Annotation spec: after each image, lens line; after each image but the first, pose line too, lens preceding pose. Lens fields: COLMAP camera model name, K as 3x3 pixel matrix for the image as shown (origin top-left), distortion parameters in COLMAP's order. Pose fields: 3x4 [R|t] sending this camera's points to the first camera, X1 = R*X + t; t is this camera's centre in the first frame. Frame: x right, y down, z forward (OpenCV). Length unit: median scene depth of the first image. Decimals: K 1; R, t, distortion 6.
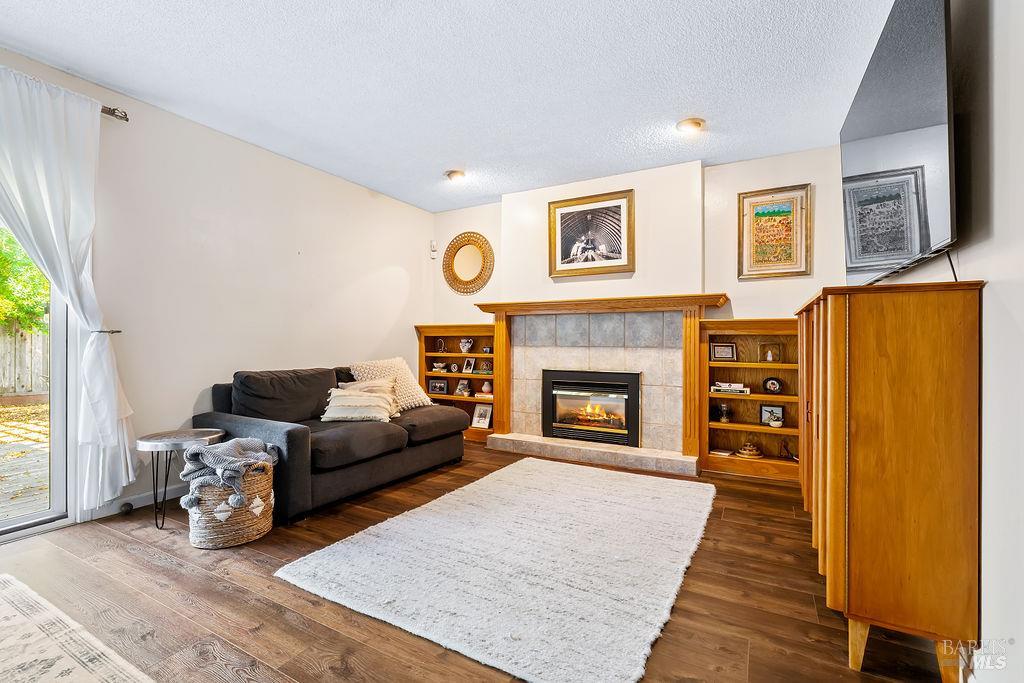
lens RADIAL K [[459.5, 0, 512.0], [0, 459.5, 341.5], [0, 0, 1]] dist [-0.005440, 0.000778]
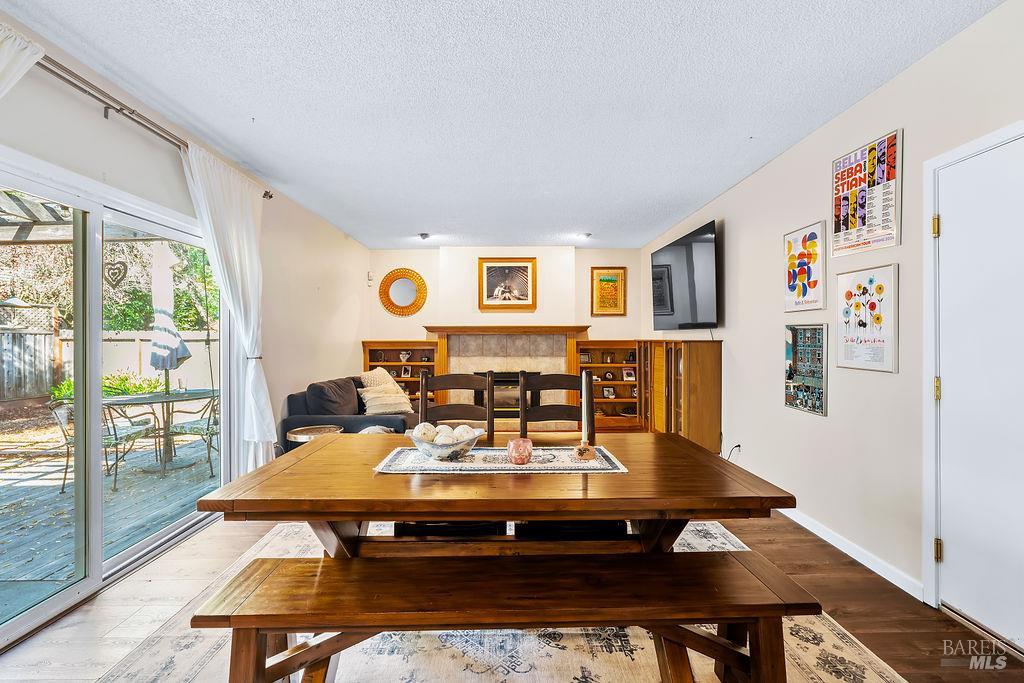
lens RADIAL K [[454.2, 0, 514.3], [0, 454.2, 339.8], [0, 0, 1]] dist [-0.007497, 0.000283]
pose [[0.868728, -0.005872, 0.495255, -0.571956], [0.006316, 0.999980, 0.000777, -0.045148], [-0.495249, 0.002453, 0.868747, -0.329260]]
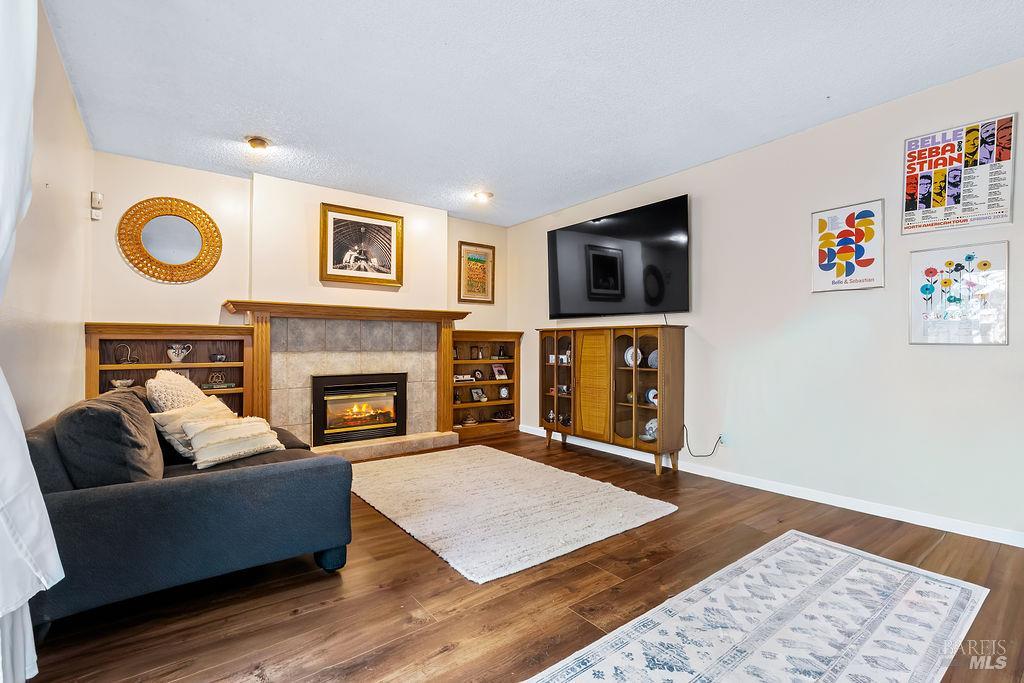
lens RADIAL K [[459.5, 0, 512.0], [0, 459.5, 341.5], [0, 0, 1]] dist [-0.005440, 0.000778]
pose [[0.402004, 0.003303, 0.915632, -0.684002], [0.002954, 0.999984, -0.004904, -0.004883], [-0.915633, 0.004676, 0.401988, 0.261353]]
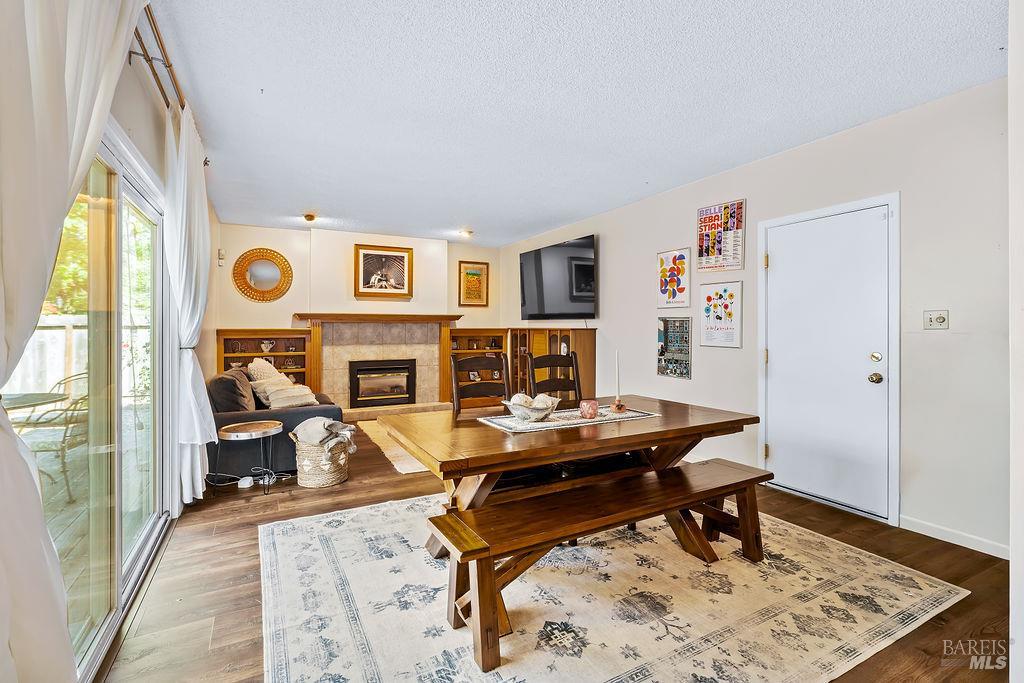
lens RADIAL K [[459.8, 0, 509.0], [0, 459.8, 327.8], [0, 0, 1]] dist [-0.011095, 0.000102]
pose [[0.548979, -0.004049, 0.835826, -0.905938], [0.004481, 0.999988, 0.001901, -0.045400], [-0.835824, 0.002702, 0.548991, -0.195454]]
